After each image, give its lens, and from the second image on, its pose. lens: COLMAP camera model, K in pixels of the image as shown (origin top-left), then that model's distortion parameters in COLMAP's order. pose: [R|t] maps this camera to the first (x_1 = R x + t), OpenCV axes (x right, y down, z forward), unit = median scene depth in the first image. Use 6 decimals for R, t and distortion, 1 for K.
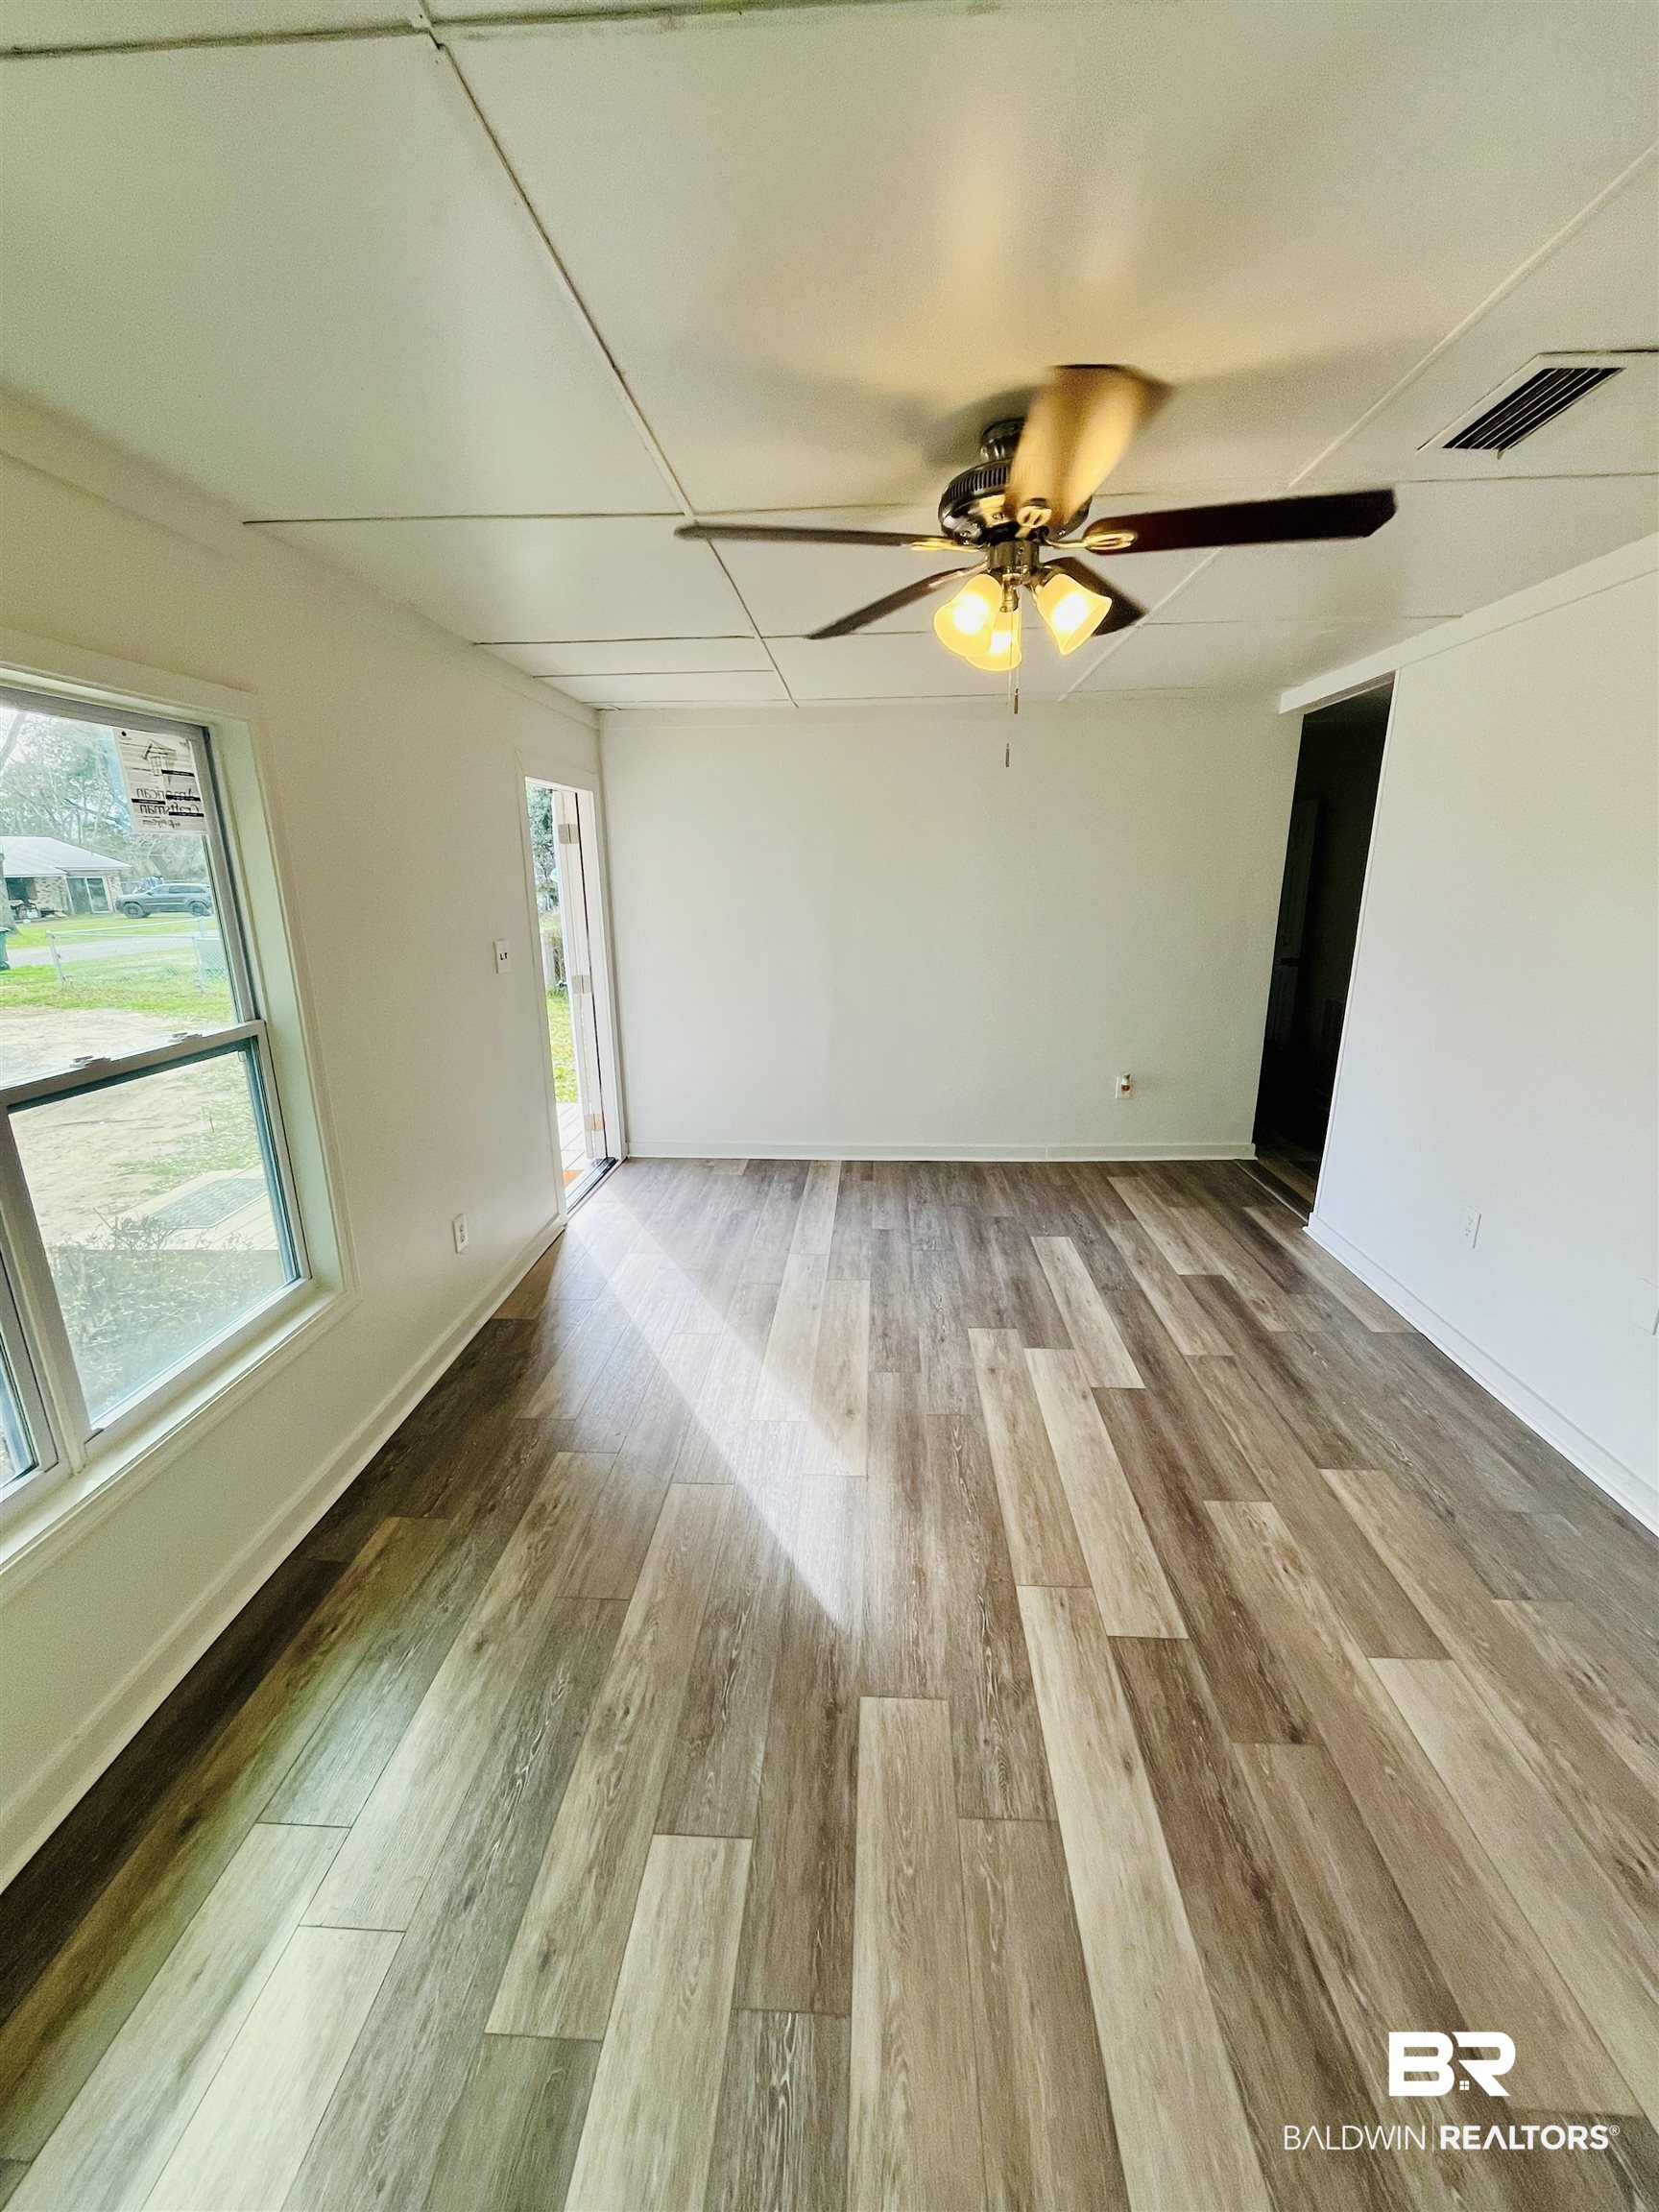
lens RADIAL K [[892.4, 0, 833.2], [0, 892.4, 1105.2], [0, 0, 1]] dist [-0.000863, -0.000386]
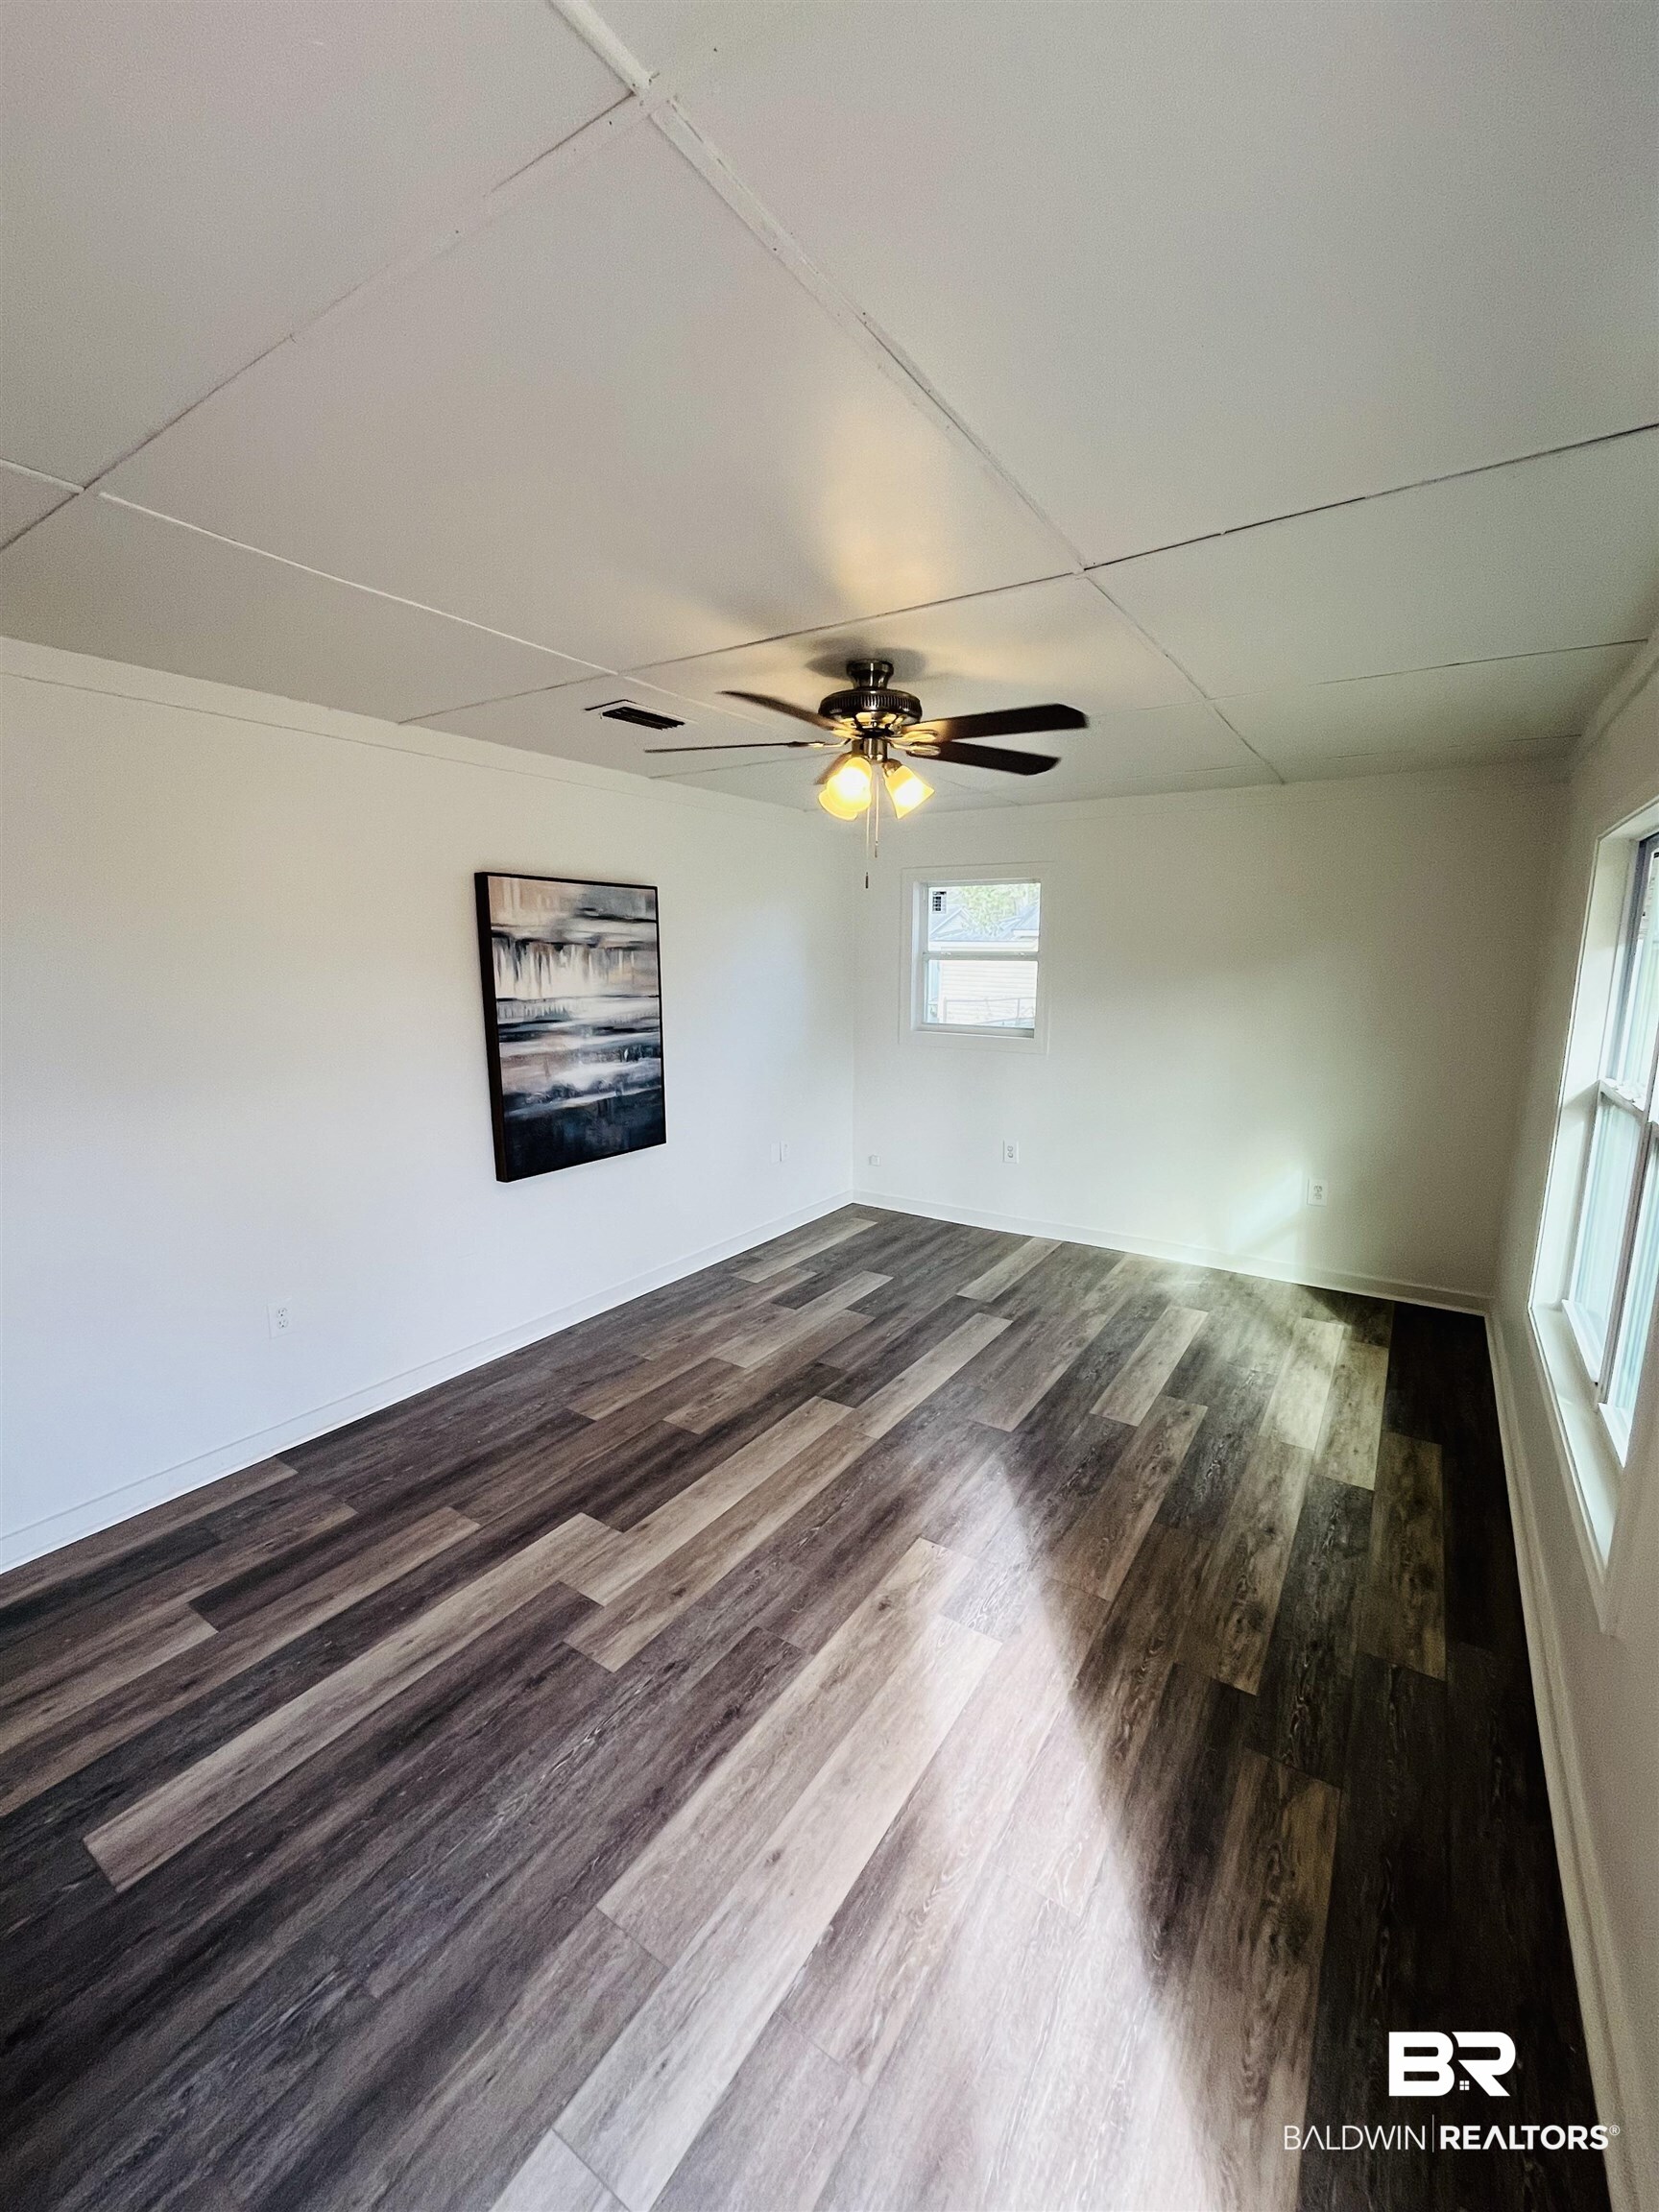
lens RADIAL K [[892.4, 0, 833.2], [0, 892.4, 1105.2], [0, 0, 1]] dist [-0.000863, -0.000386]
pose [[-0.861024, -0.076681, 0.502749, -0.333617], [0.141239, 0.913624, 0.381238, -0.416342], [-0.488558, 0.399263, -0.775822, 1.537443]]
